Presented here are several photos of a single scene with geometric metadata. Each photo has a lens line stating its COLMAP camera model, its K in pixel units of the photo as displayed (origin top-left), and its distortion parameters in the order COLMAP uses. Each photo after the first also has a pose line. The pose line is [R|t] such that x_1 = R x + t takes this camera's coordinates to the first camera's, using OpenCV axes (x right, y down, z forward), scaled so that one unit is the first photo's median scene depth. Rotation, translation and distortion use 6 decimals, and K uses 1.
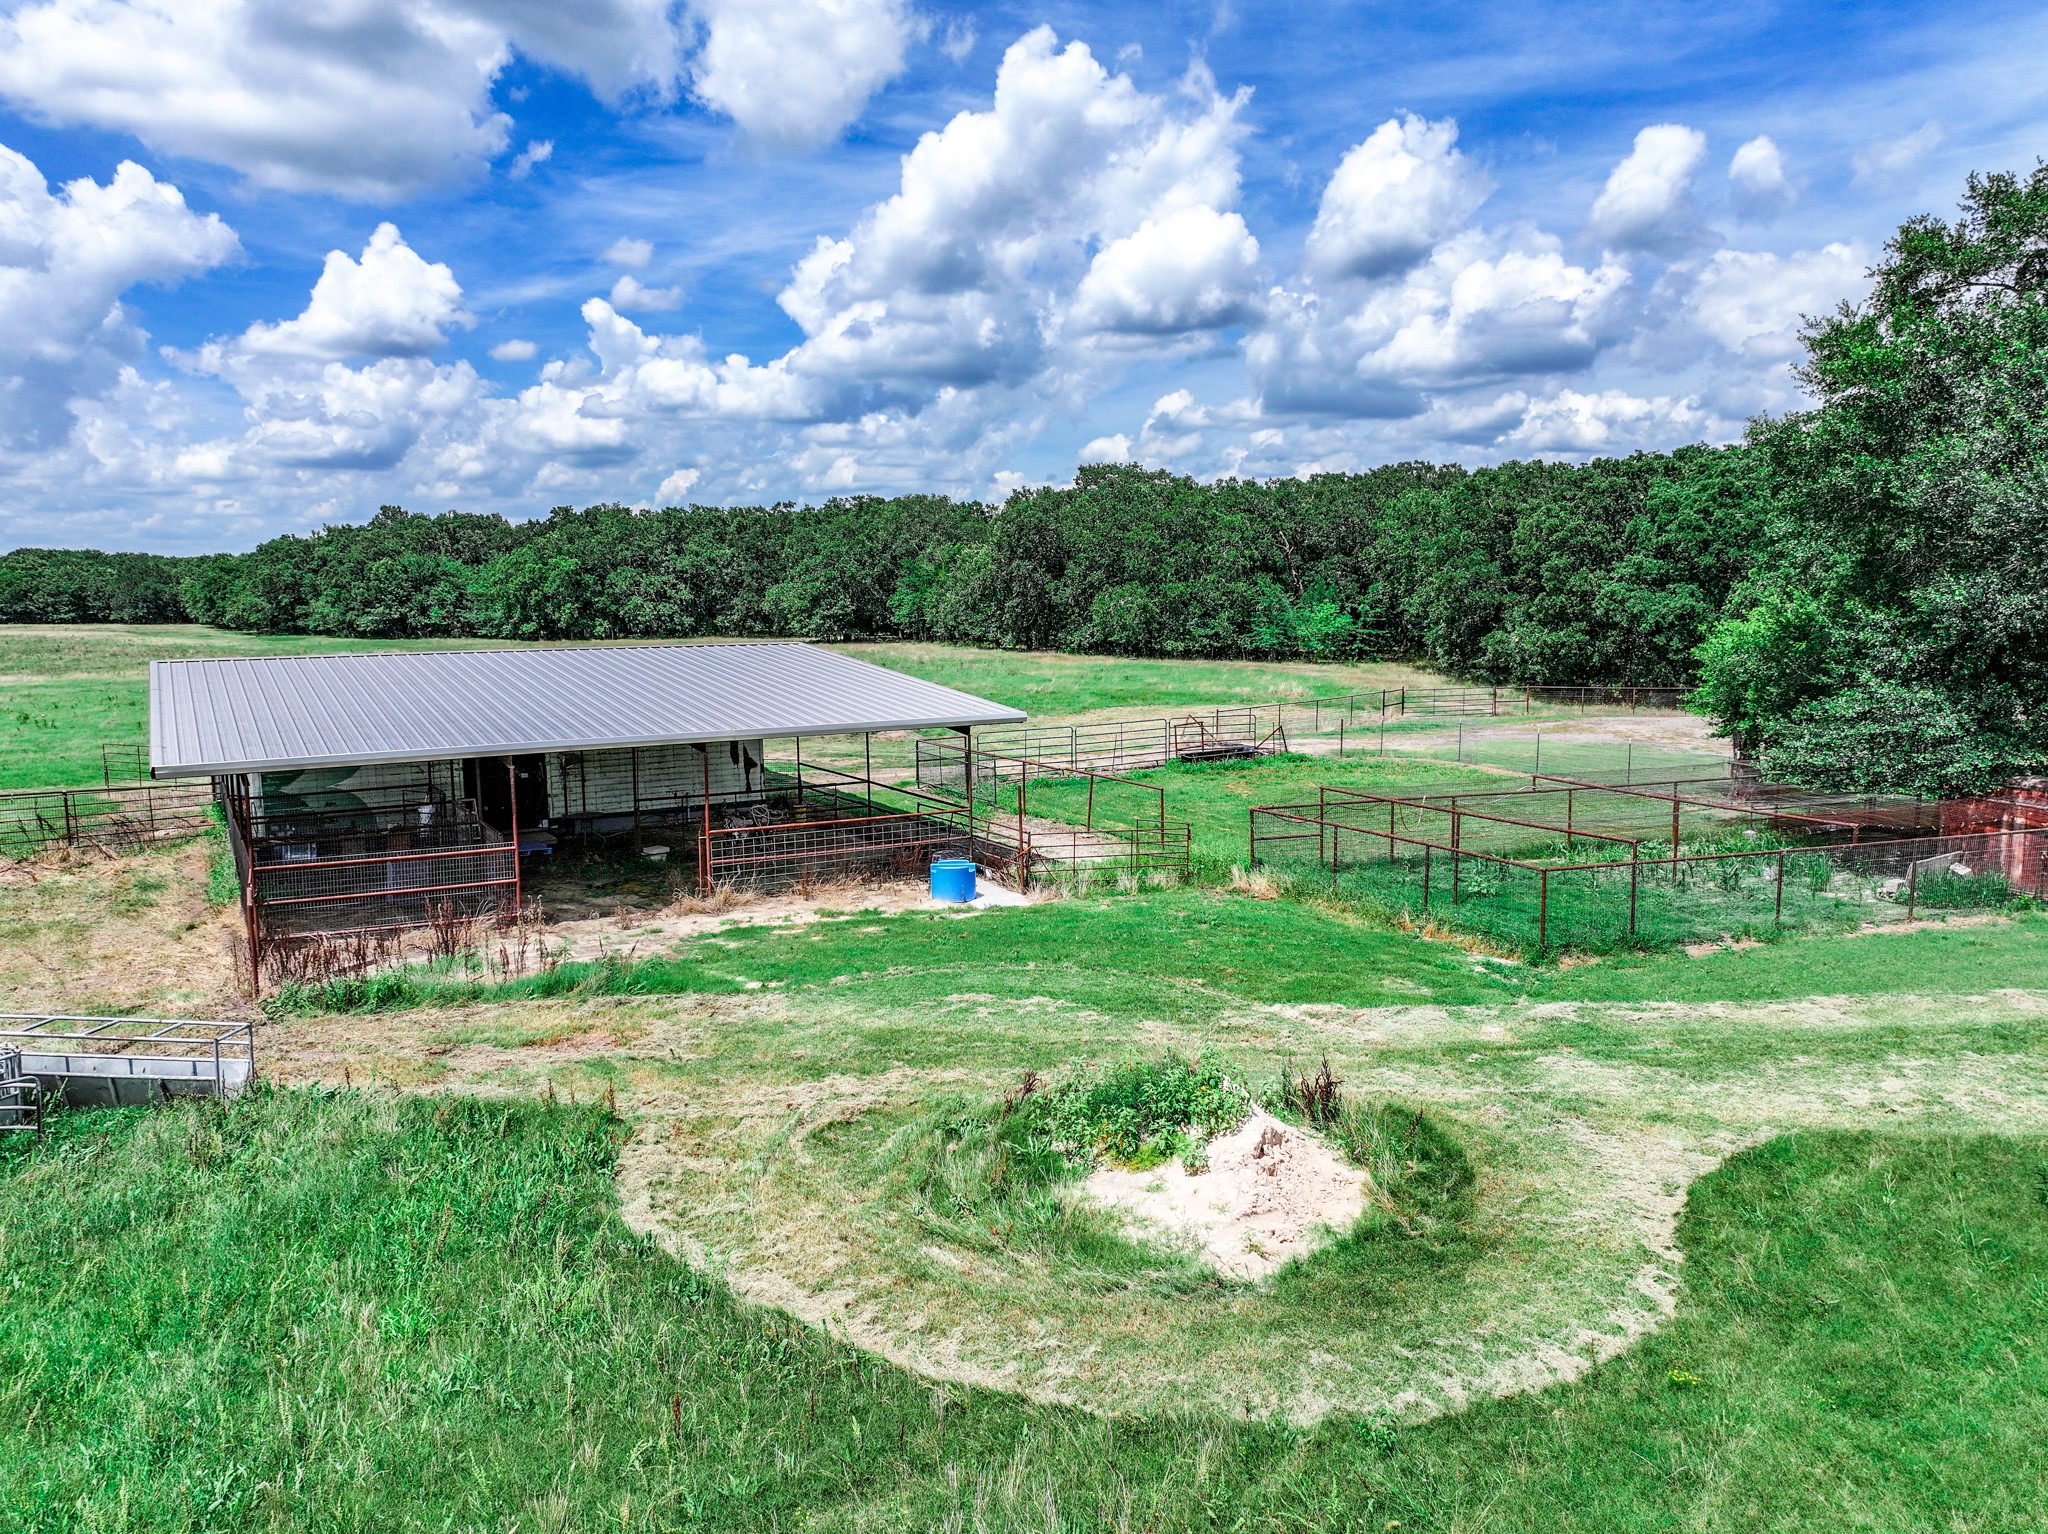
lens RADIAL K [[1443.5, 0, 1040.2], [0, 1443.5, 778.9], [0, 0, 1]] dist [-0.002779, 0.014796]
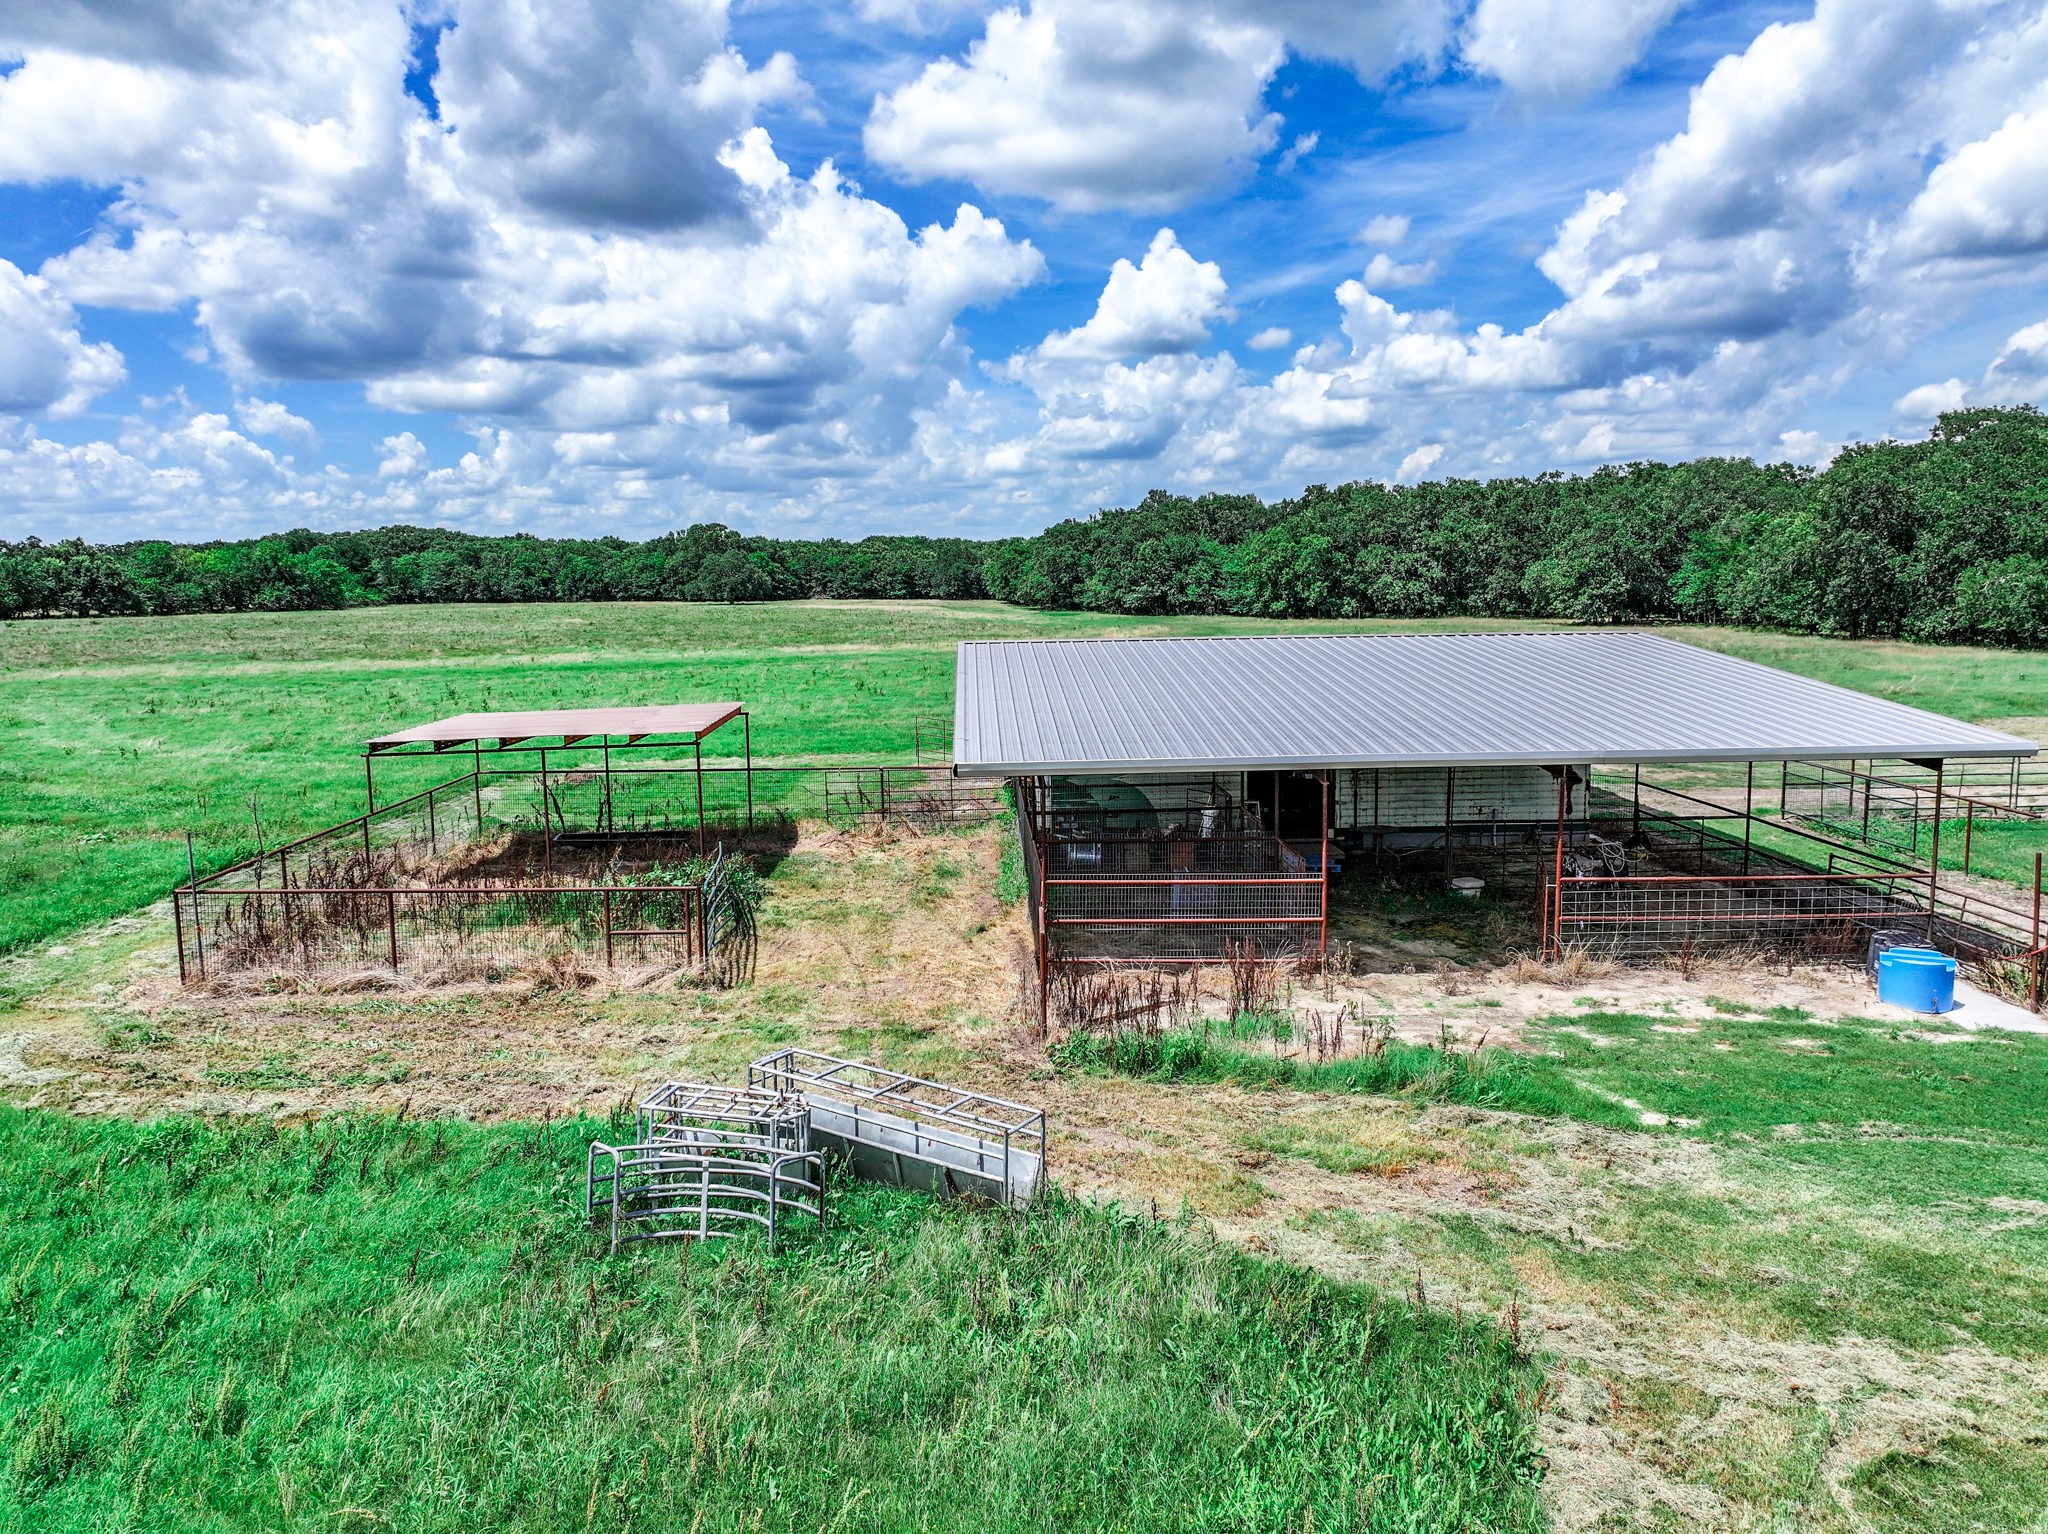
lens RADIAL K [[1443.5, 0, 1040.2], [0, 1443.5, 778.9], [0, 0, 1]] dist [-0.002779, 0.014796]
pose [[0.880677, 0.064141, -0.469355, -0.087218], [-0.057074, 0.997940, 0.029284, -0.018123], [0.470266, 0.000998, 0.882524, 0.137596]]
